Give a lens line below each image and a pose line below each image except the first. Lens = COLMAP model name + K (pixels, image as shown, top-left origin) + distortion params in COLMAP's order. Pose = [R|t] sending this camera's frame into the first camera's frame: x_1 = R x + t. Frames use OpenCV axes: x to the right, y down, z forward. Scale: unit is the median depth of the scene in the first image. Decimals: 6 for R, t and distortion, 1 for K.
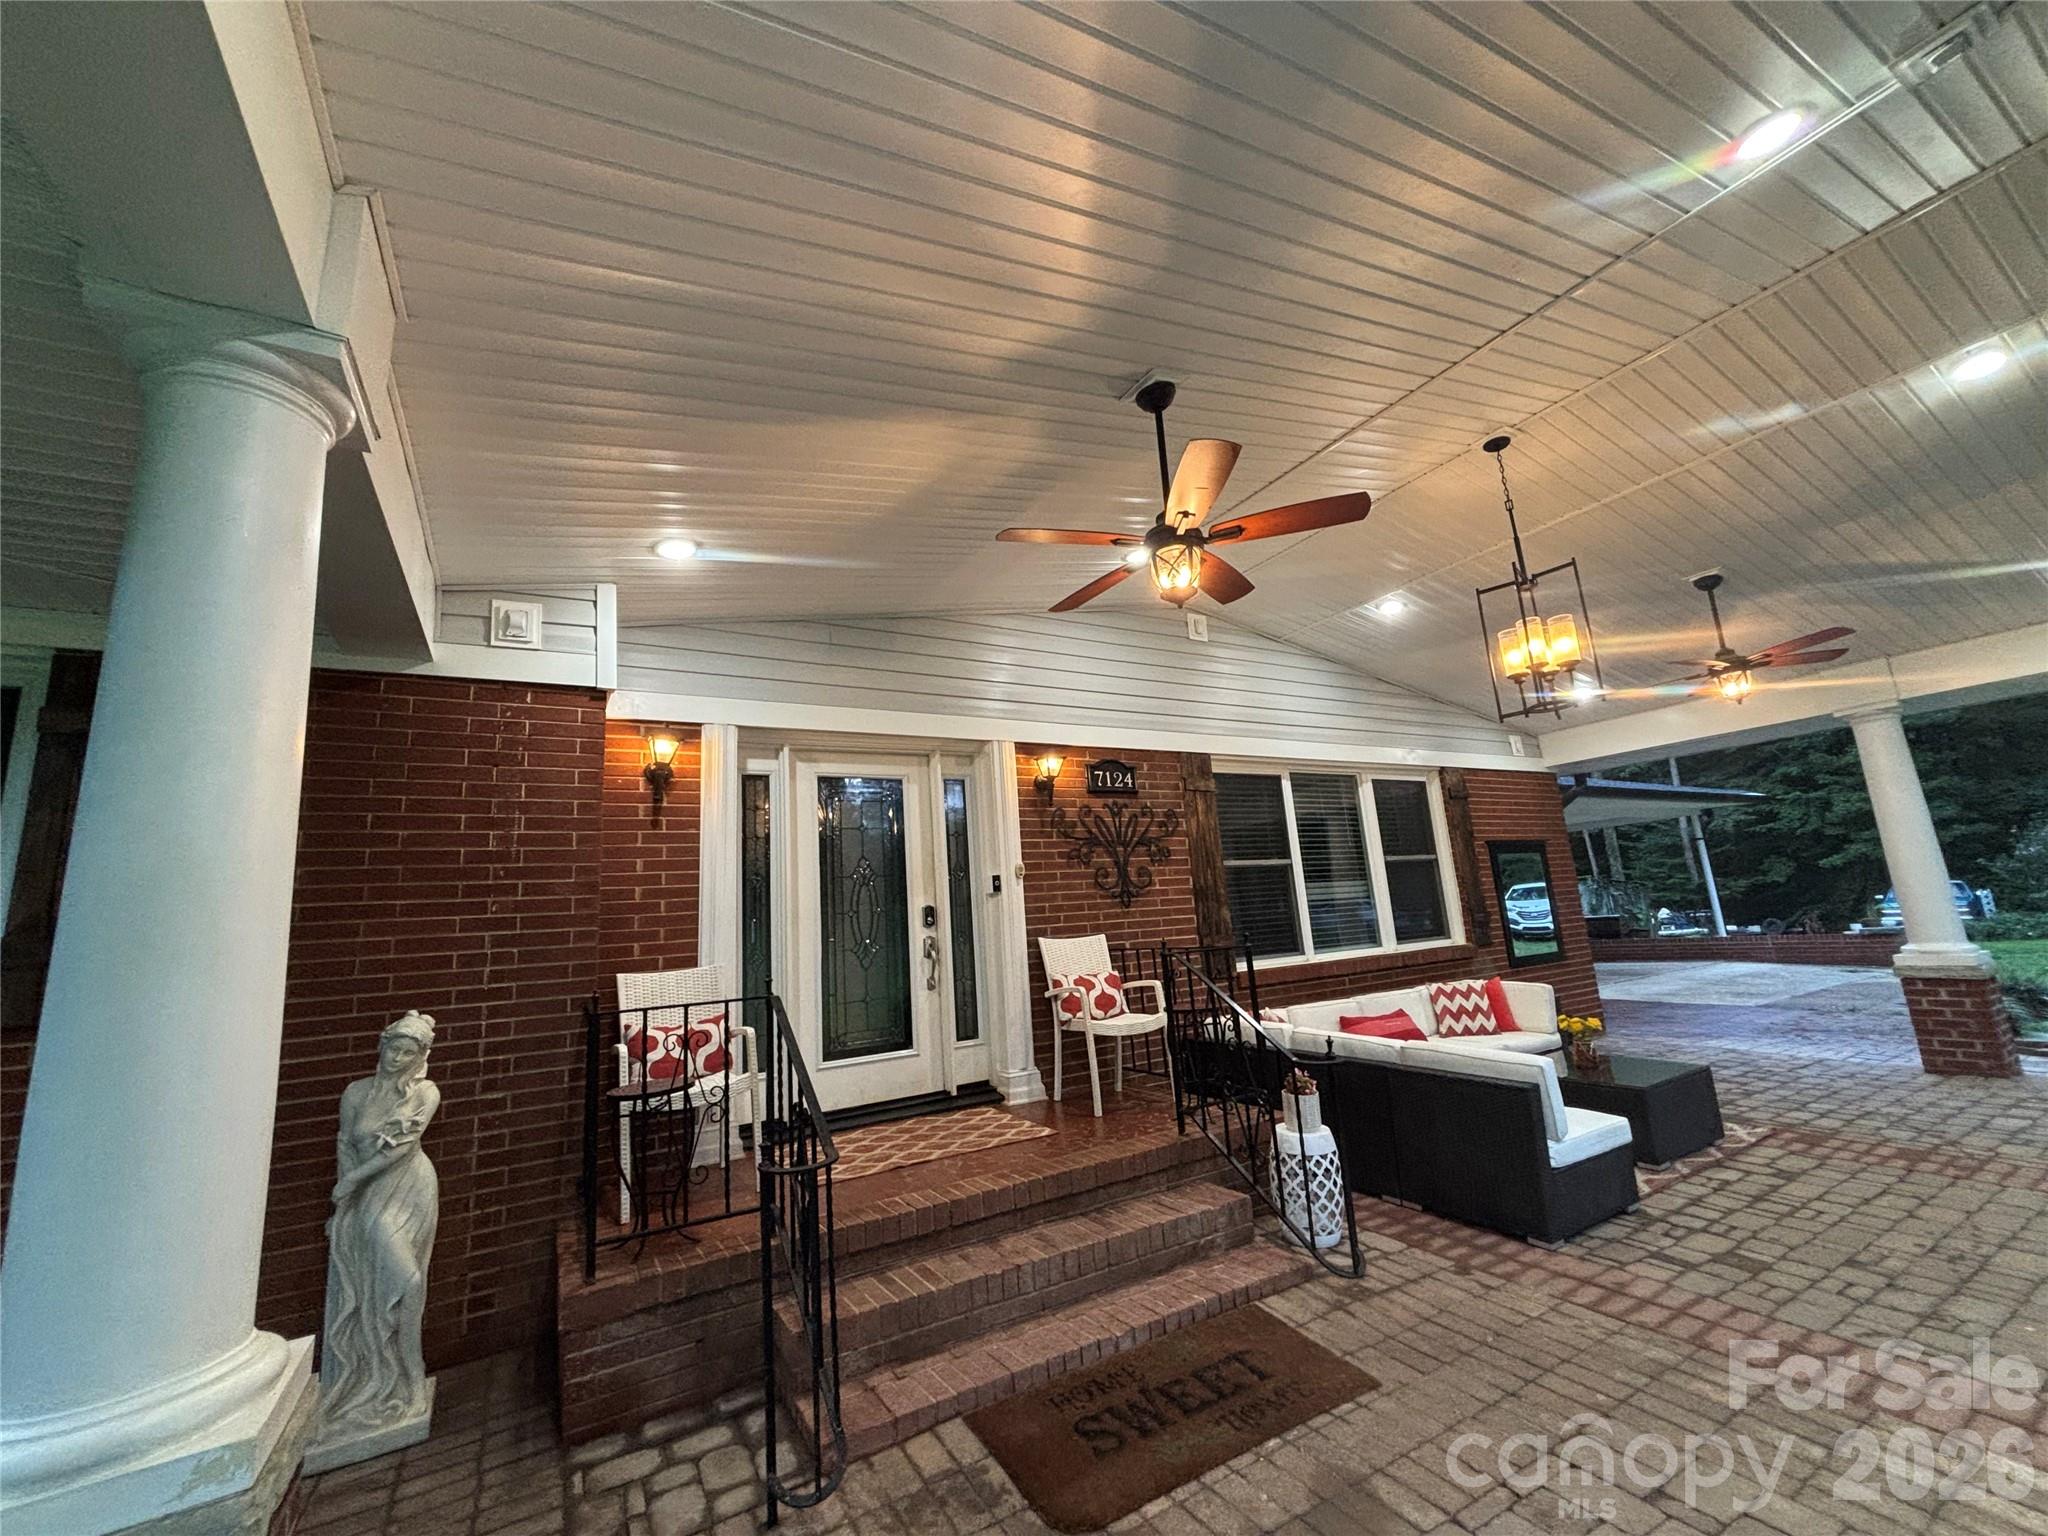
lens RADIAL K [[817.1, 0, 1024.0], [0, 817.1, 768.0], [0, 0, 1]] dist [-0.002205, 0.000037]
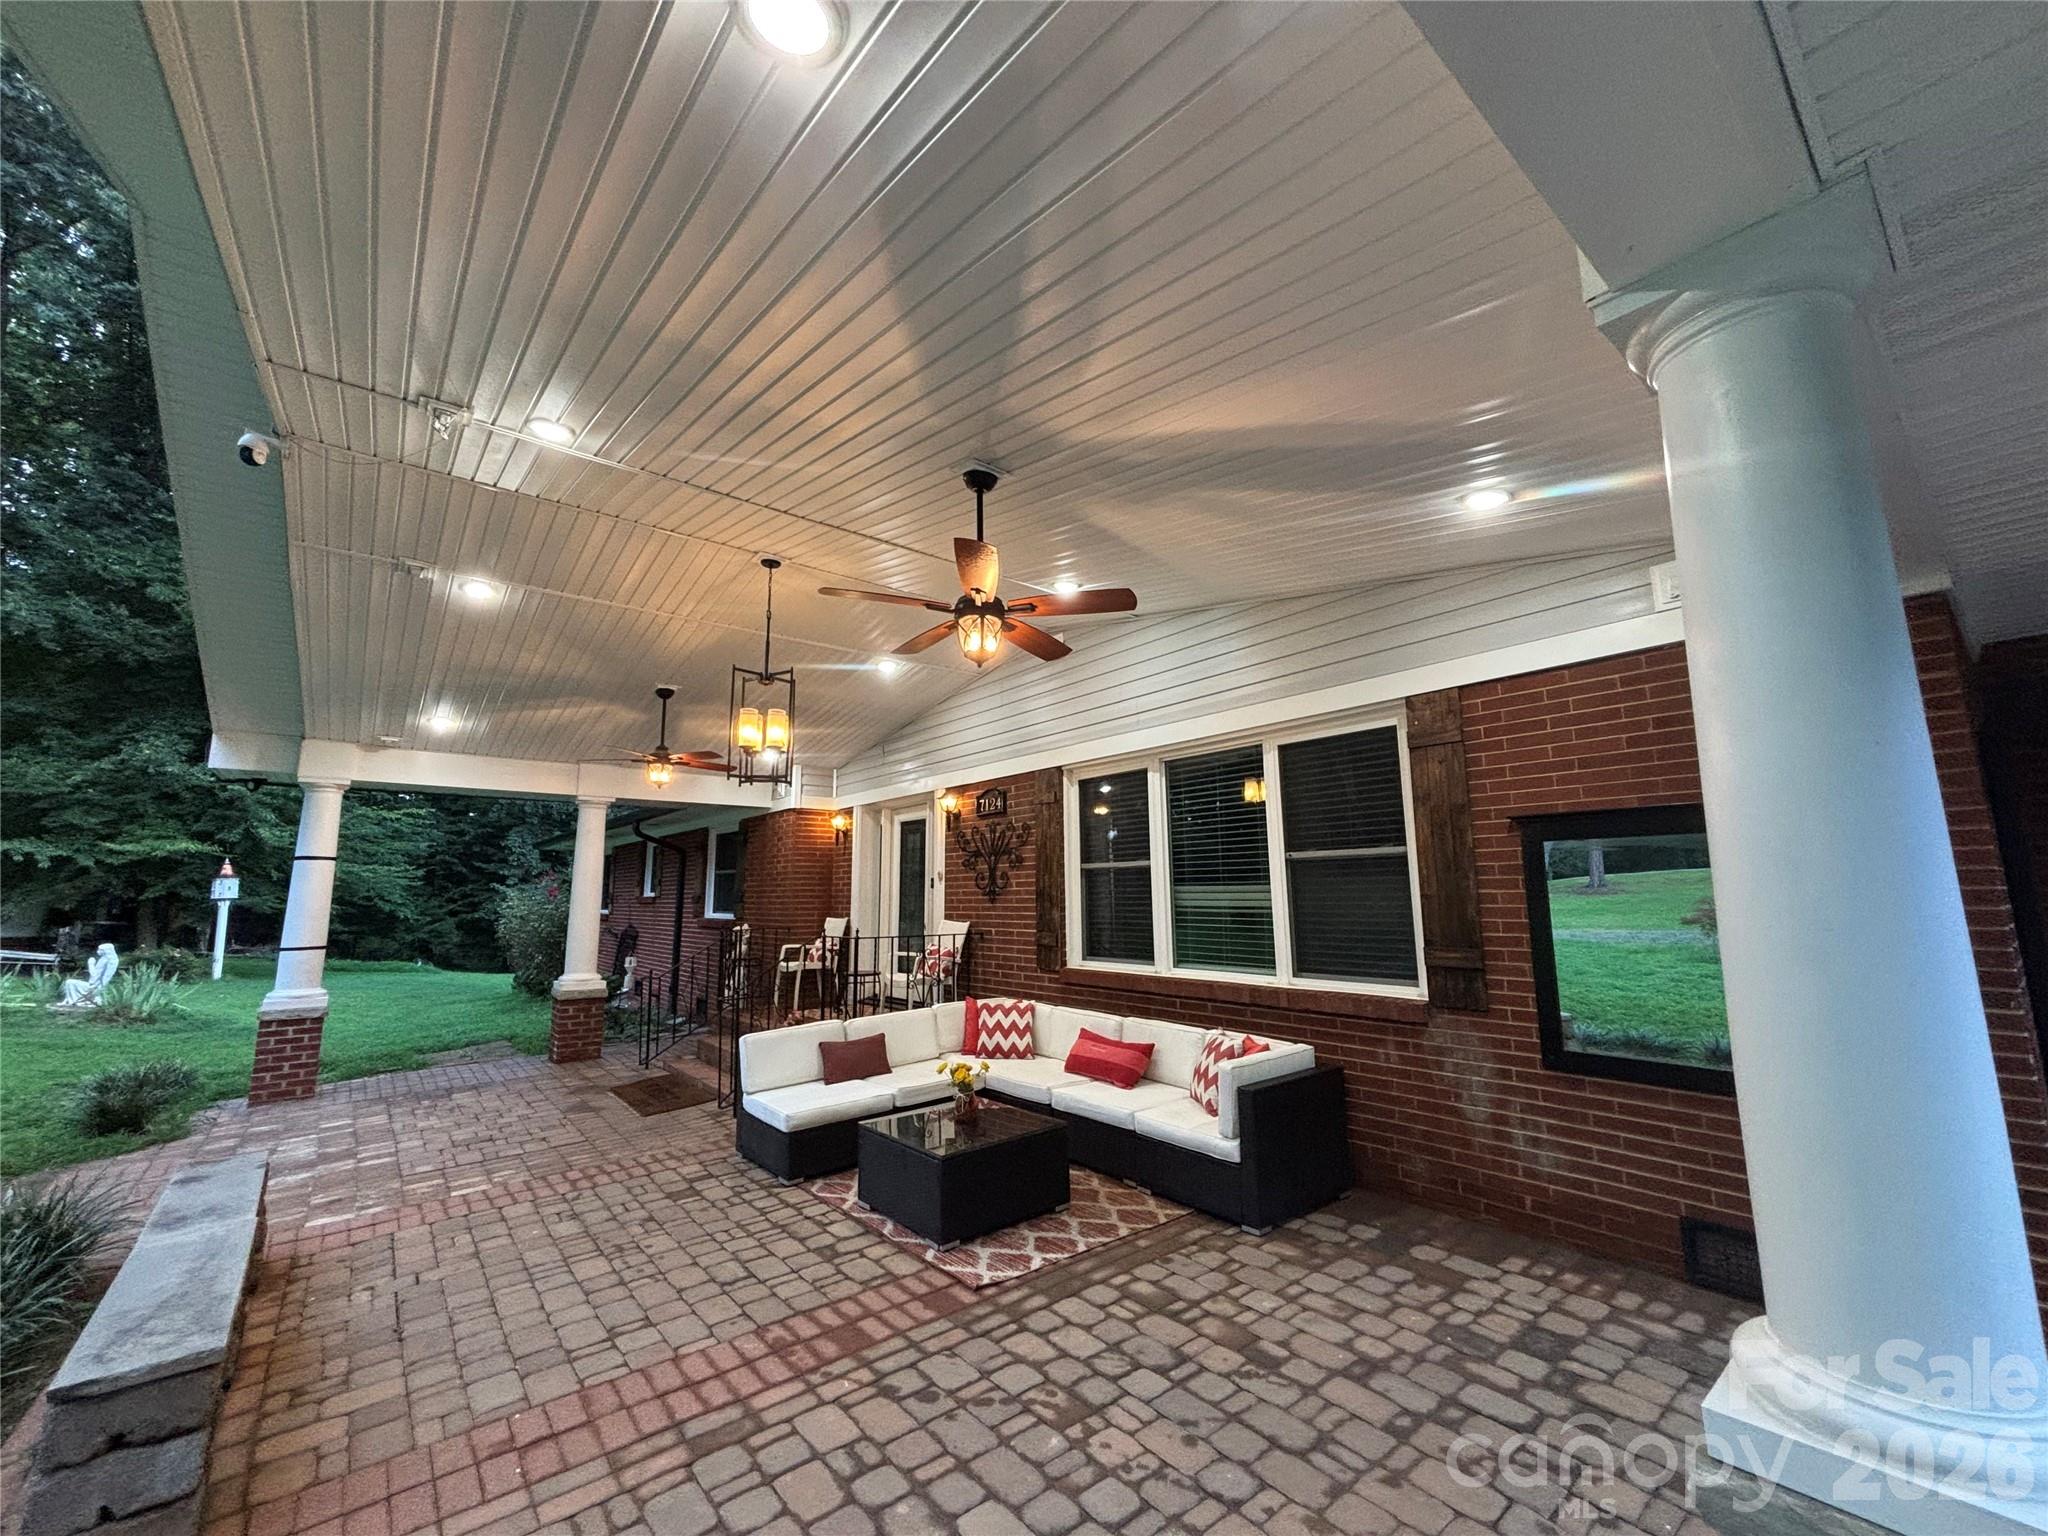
lens RADIAL K [[812.2, 0, 1024.0], [0, 812.2, 768.0], [0, 0, 1]] dist [0.021253, 0.000102]
pose [[0.159874, -0.089879, -0.983037, 1.496000], [0.182283, 0.981409, -0.060085, 0.047292], [0.970161, -0.169585, 0.173285, 0.892849]]
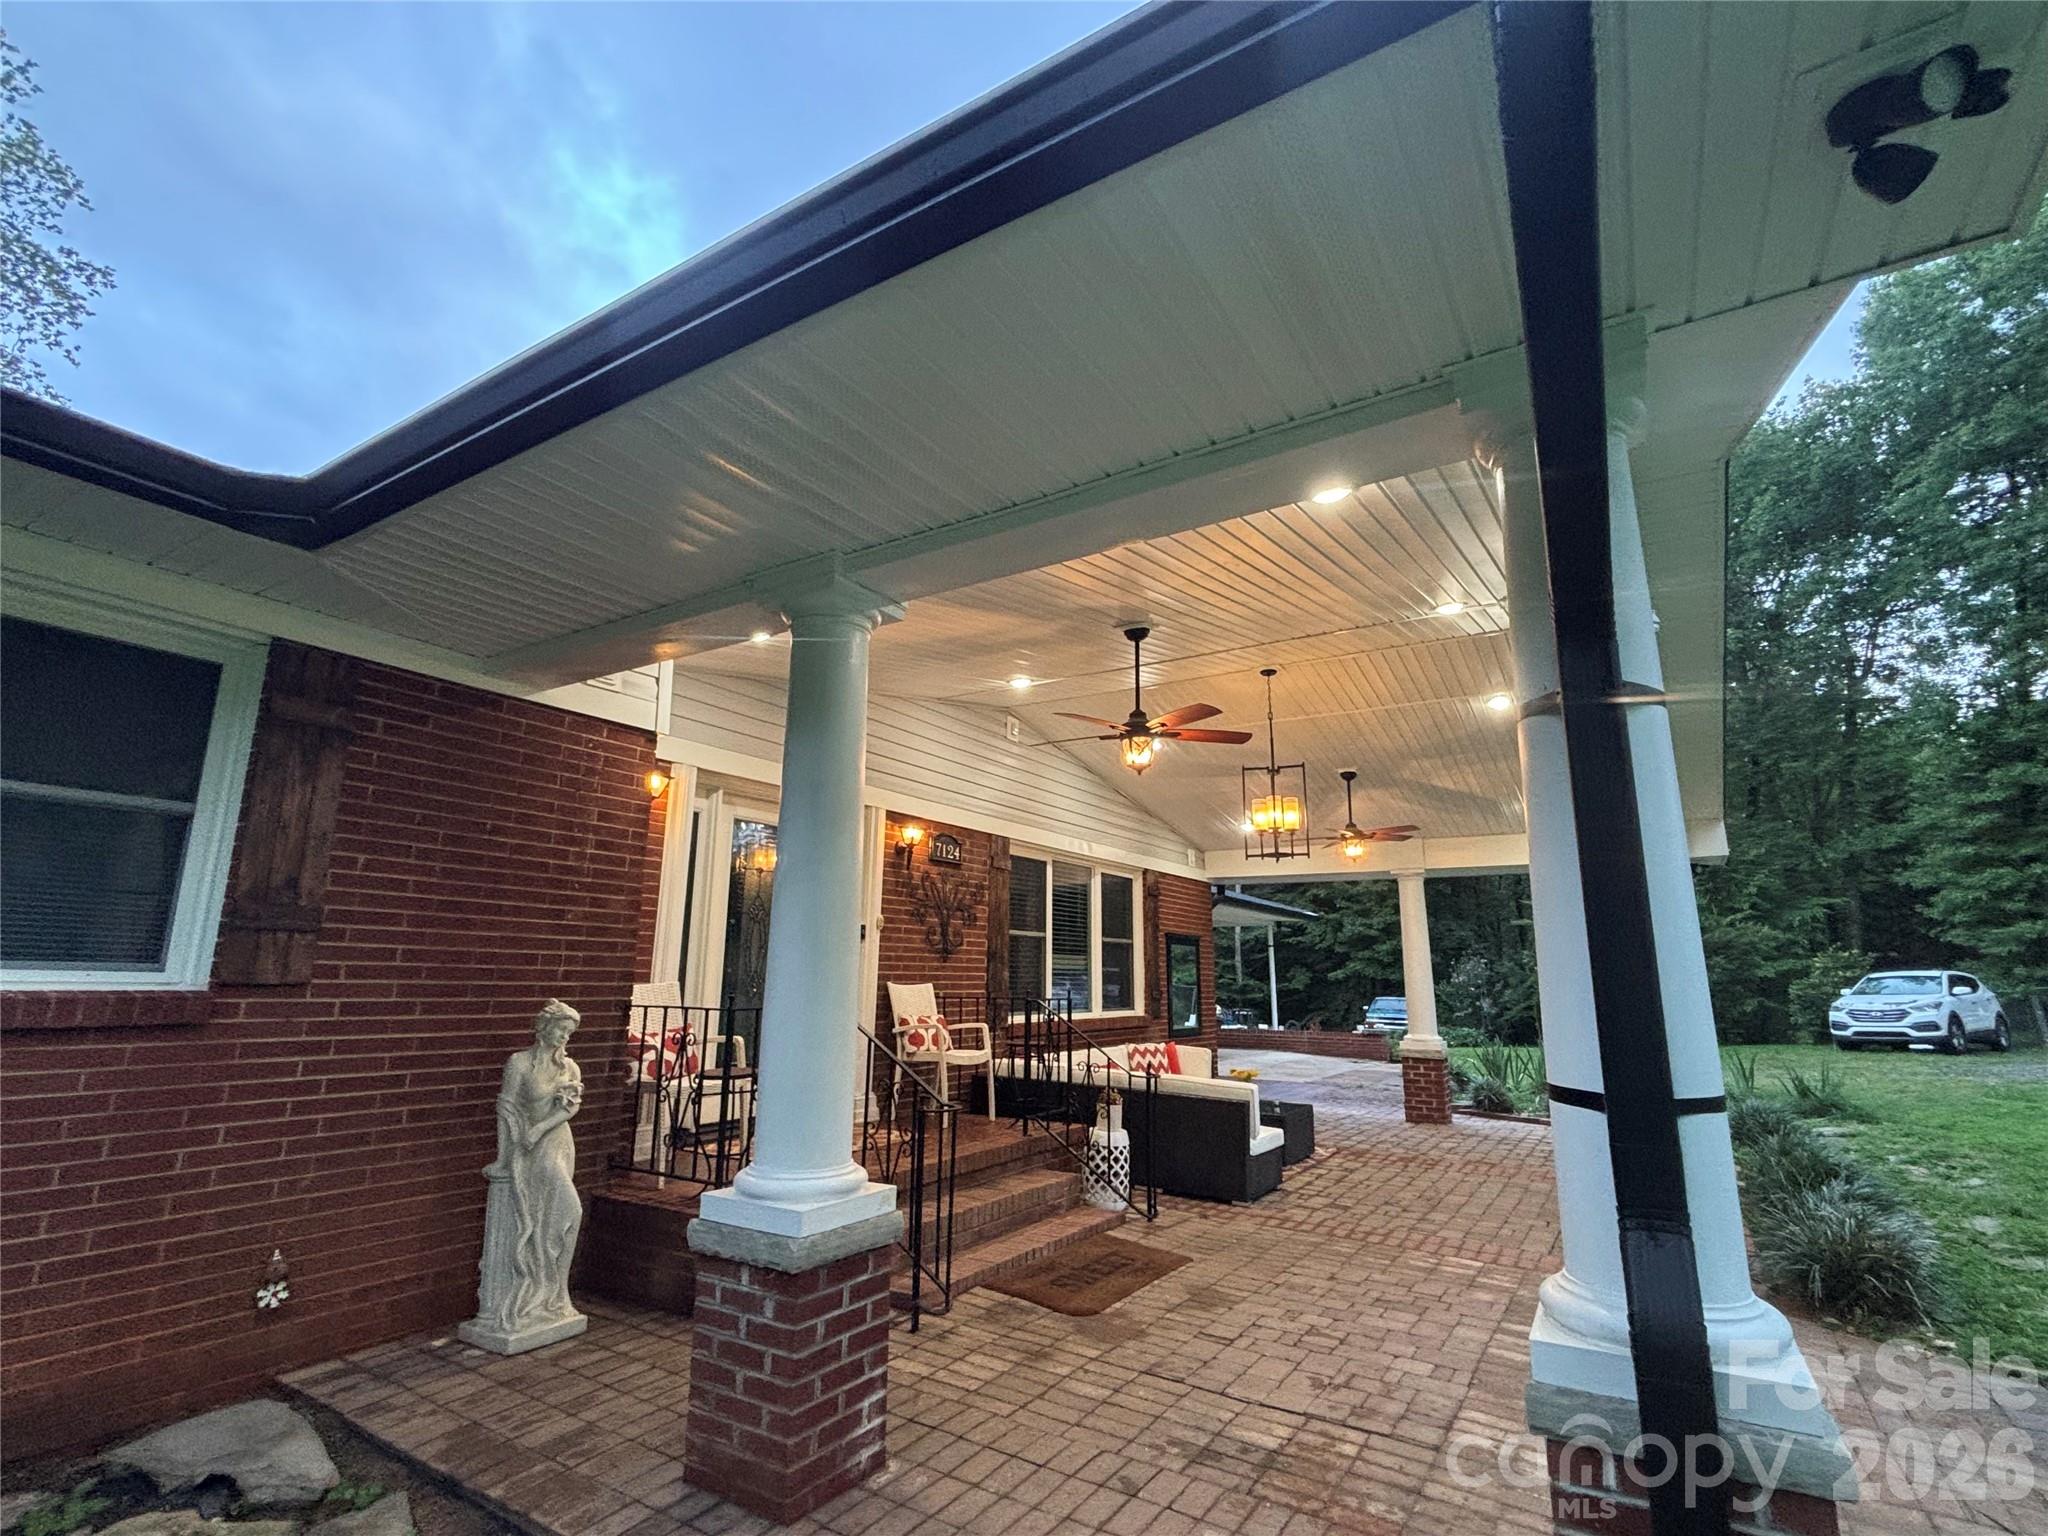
lens RADIAL K [[971.0, 0, 1024.0], [0, 971.0, 768.0], [0, 0, 1]] dist [0.033010, -0.072437]
pose [[0.881541, 0.175034, 0.438462, -0.452283], [-0.158982, 0.984550, -0.073394, -0.020319], [-0.444534, -0.005007, 0.895748, -0.313206]]
